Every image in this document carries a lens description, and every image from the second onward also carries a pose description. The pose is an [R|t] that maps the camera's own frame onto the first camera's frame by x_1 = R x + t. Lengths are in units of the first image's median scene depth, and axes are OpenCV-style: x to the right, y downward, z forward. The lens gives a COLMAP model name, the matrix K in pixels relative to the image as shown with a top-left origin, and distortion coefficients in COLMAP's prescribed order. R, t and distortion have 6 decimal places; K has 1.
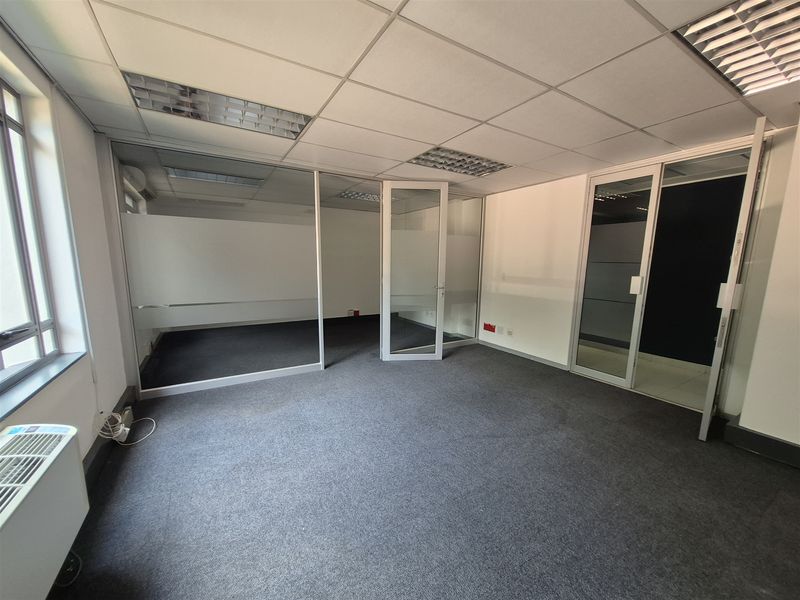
lens RADIAL K [[314.5, 0, 396.2], [0, 314.5, 311.0], [0, 0, 1]] dist [0.000258, -0.000386]
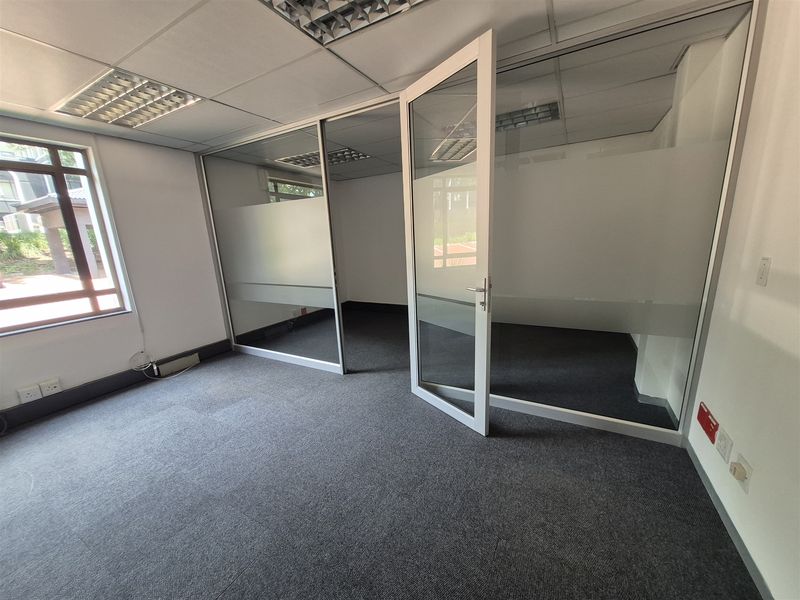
lens RADIAL K [[314.5, 0, 396.2], [0, 314.5, 311.0], [0, 0, 1]] dist [0.000258, -0.000386]
pose [[0.499637, 0.166781, -0.850027, 0.588719], [-0.086499, 0.985991, 0.142615, -0.122847], [0.861905, 0.002271, 0.507065, 0.813496]]
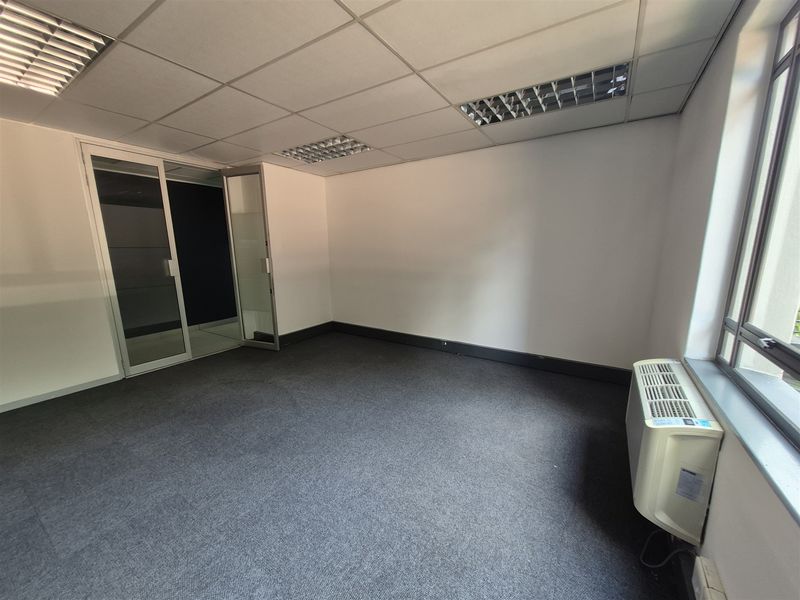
lens RADIAL K [[314.5, 0, 396.2], [0, 314.5, 311.0], [0, 0, 1]] dist [0.000258, -0.000386]
pose [[-0.436748, -0.186462, 0.880048, -0.558683], [0.148236, 0.949992, 0.274847, -0.122166], [-0.887287, 0.250493, -0.387267, 0.748815]]
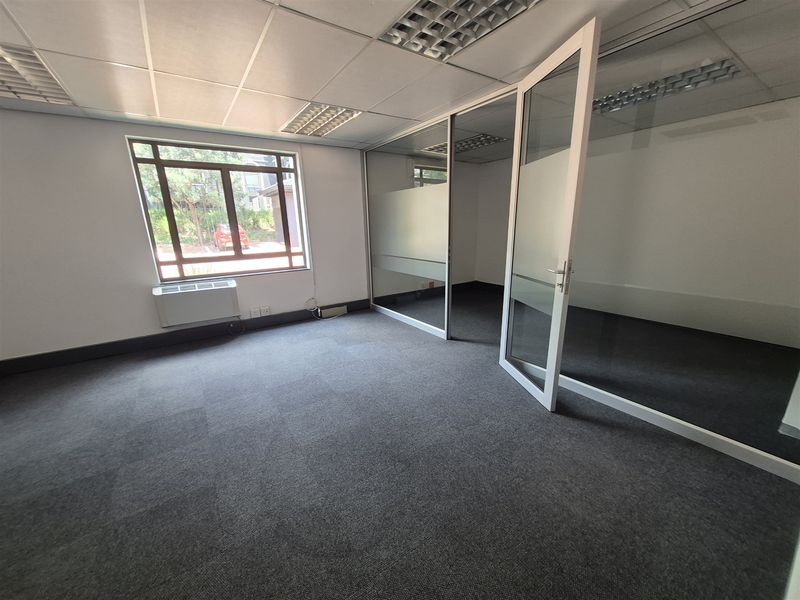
lens RADIAL K [[315.3, 0, 396.5], [0, 315.3, 314.4], [0, 0, 1]] dist [-0.000305, -0.000350]
pose [[0.054273, 0.265696, -0.962528, 0.758673], [-0.133991, 0.957168, 0.256661, -0.128221], [0.989495, 0.115041, 0.087550, 0.878345]]
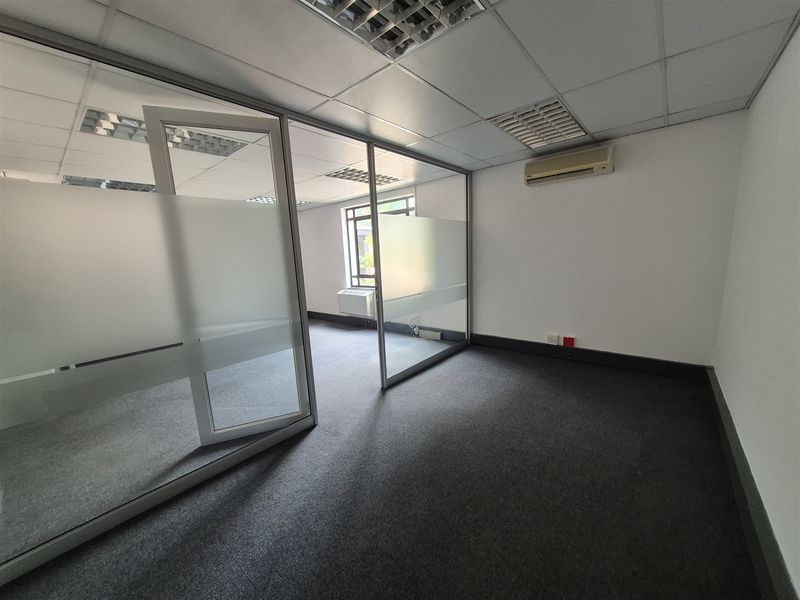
lens RADIAL K [[314.5, 0, 396.2], [0, 314.5, 311.0], [0, 0, 1]] dist [0.000258, -0.000386]
pose [[-0.949314, 0.089841, -0.301215, -0.036782], [-0.011737, 0.947484, 0.319587, -0.310780], [0.314109, 0.306924, -0.898406, 1.956444]]
